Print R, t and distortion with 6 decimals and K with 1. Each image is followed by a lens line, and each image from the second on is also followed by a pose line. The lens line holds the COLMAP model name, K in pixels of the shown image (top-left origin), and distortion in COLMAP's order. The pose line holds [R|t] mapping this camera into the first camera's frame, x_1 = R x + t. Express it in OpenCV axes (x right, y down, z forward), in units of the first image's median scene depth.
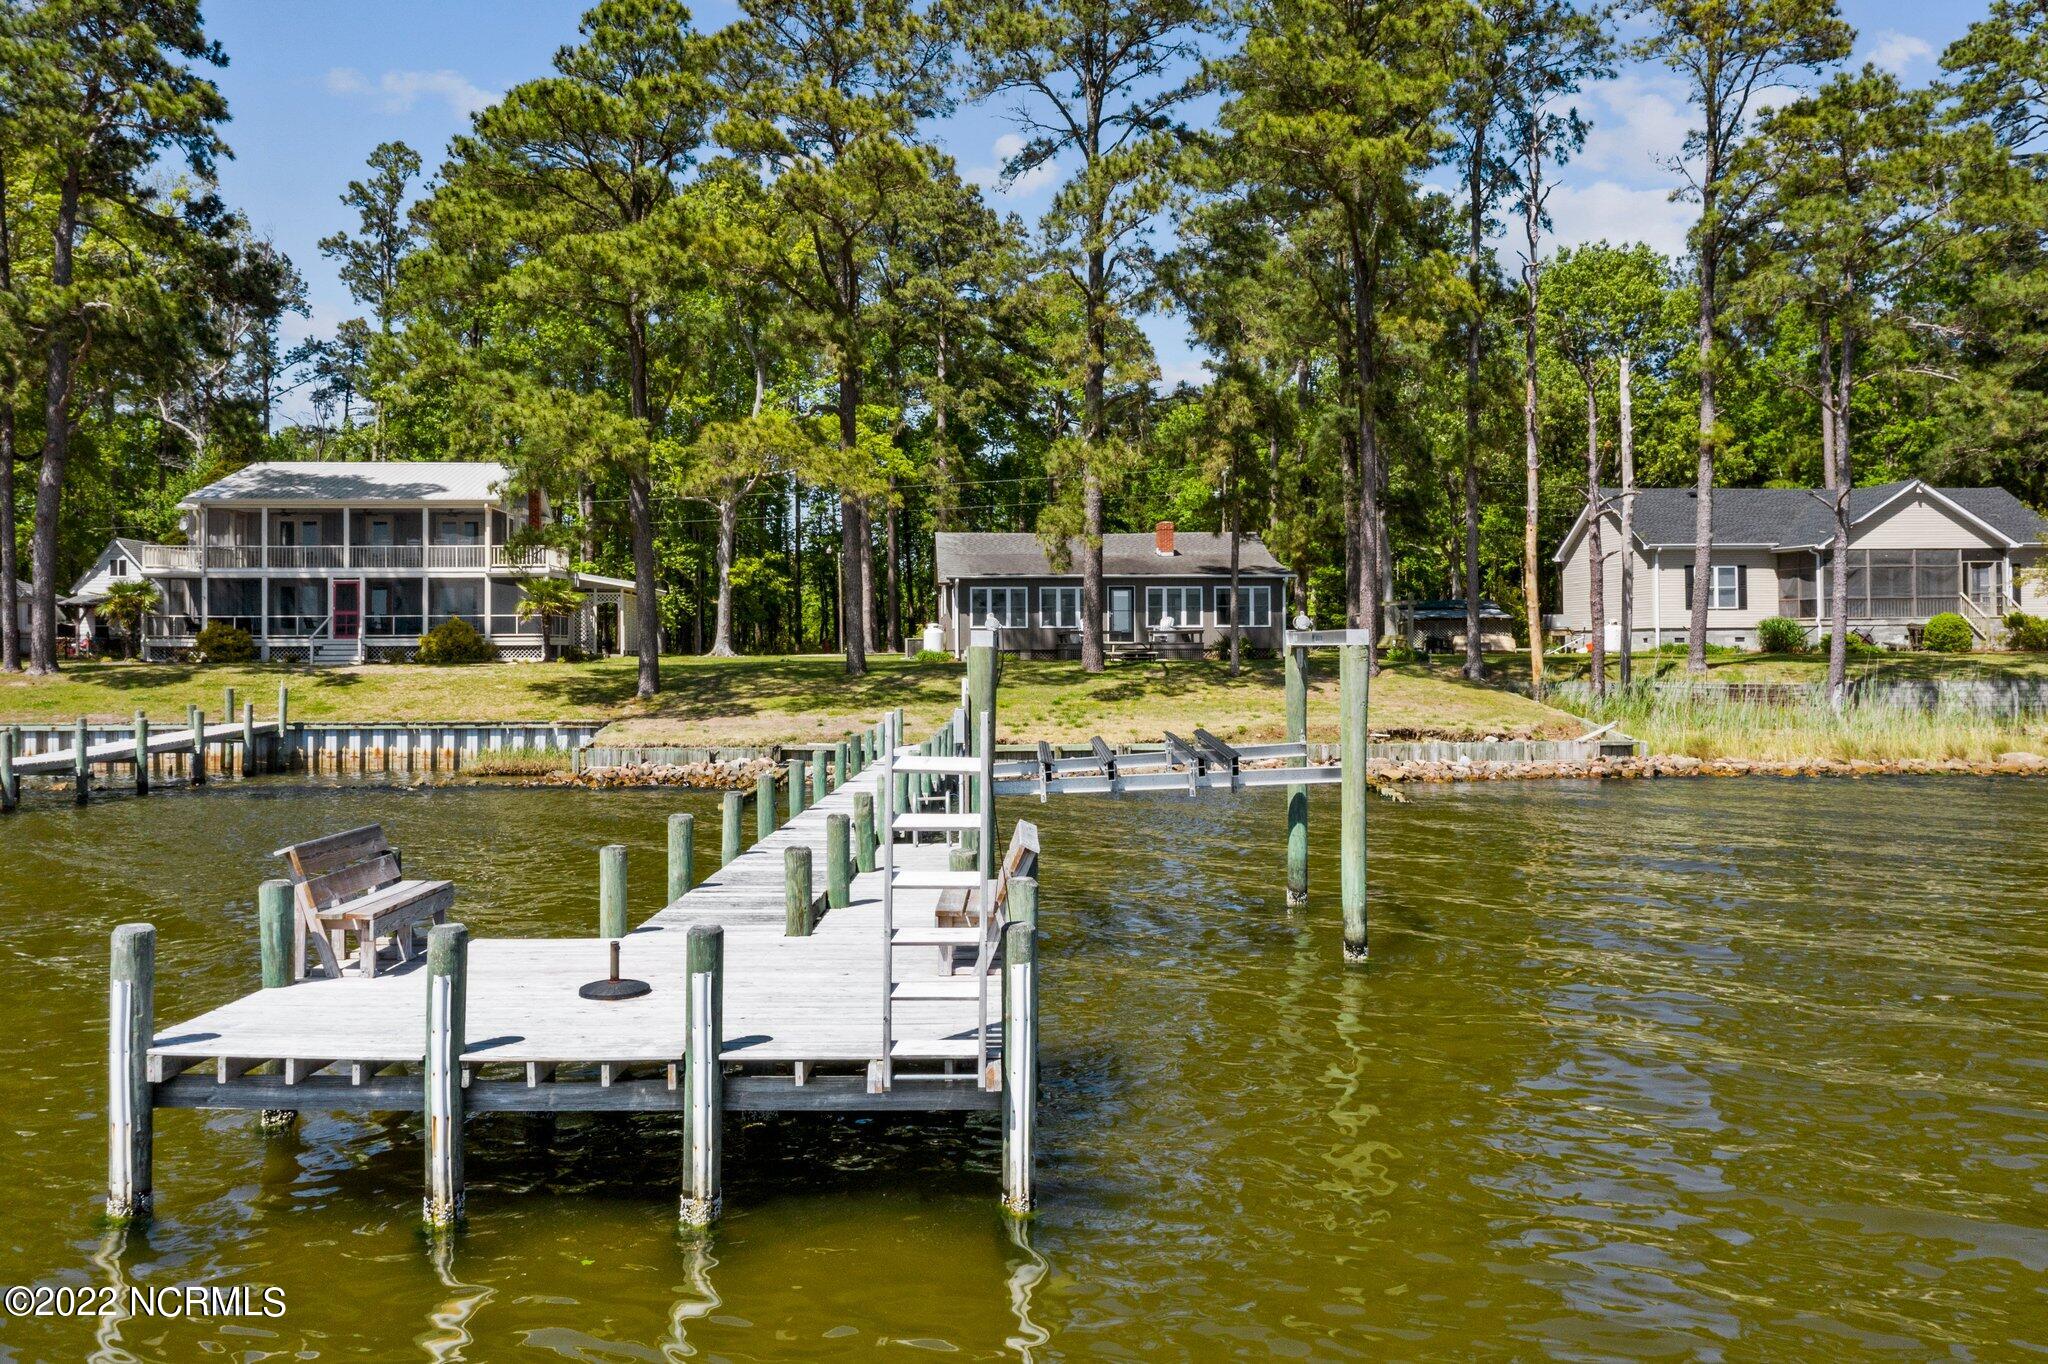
lens RADIAL K [[1604.1, 0, 1022.7], [0, 1604.1, 672.0], [0, 0, 1]] dist [-0.011783, -0.007823]
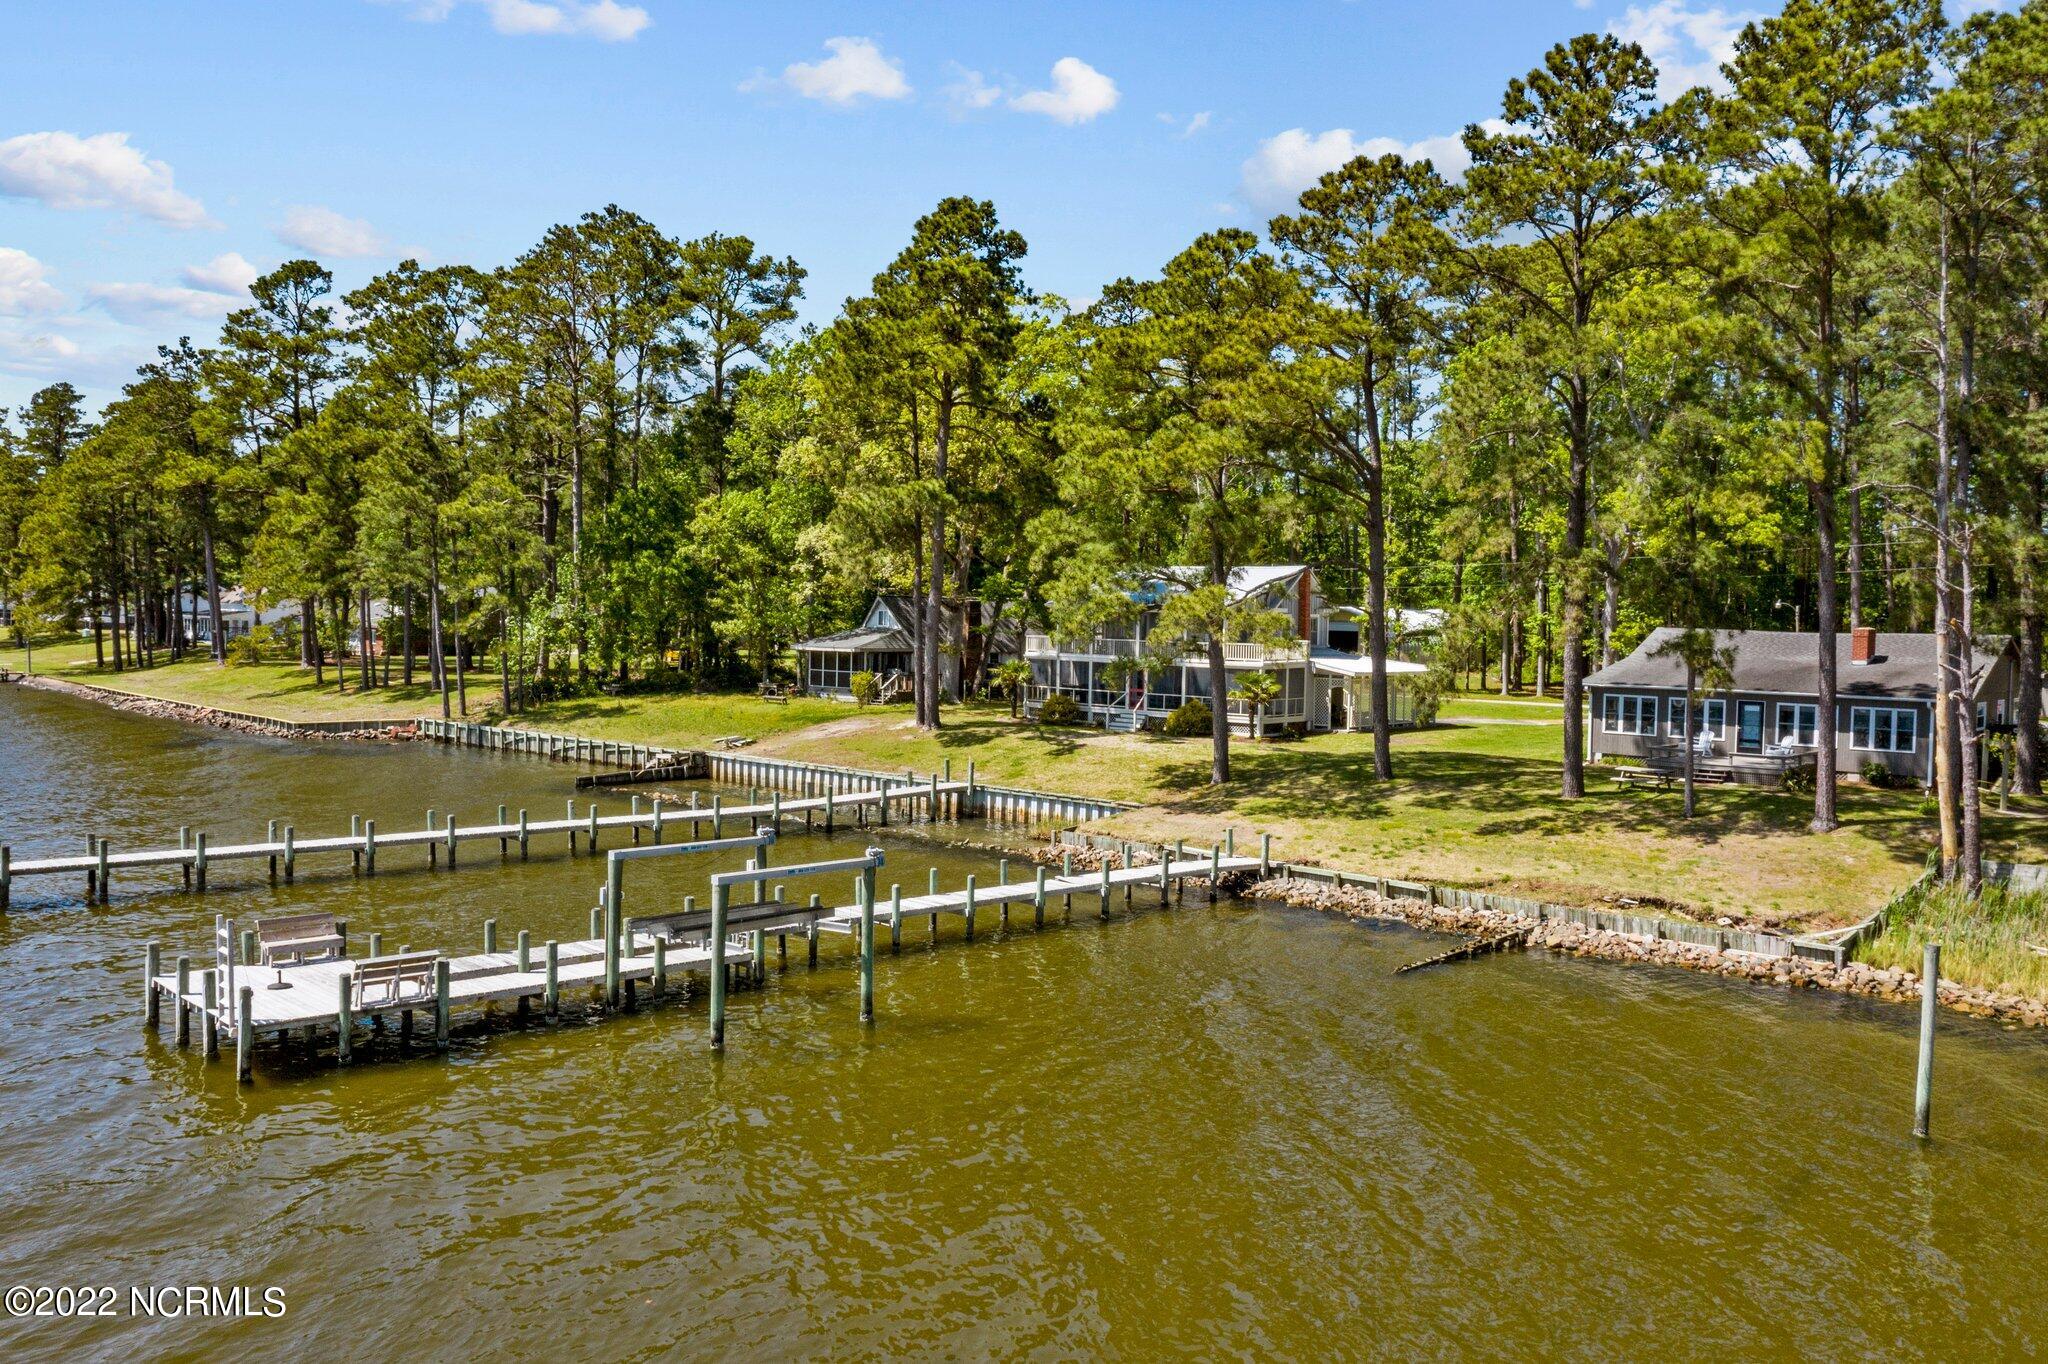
lens RADIAL K [[1604.1, 0, 1021.7], [0, 1604.1, 682.9], [0, 0, 1]] dist [-0.011783, -0.007823]
pose [[0.716012, 0.048232, -0.696419, 0.443071], [-0.037188, 0.998829, 0.030943, -0.081483], [0.697096, 0.003743, 0.716968, -0.024508]]
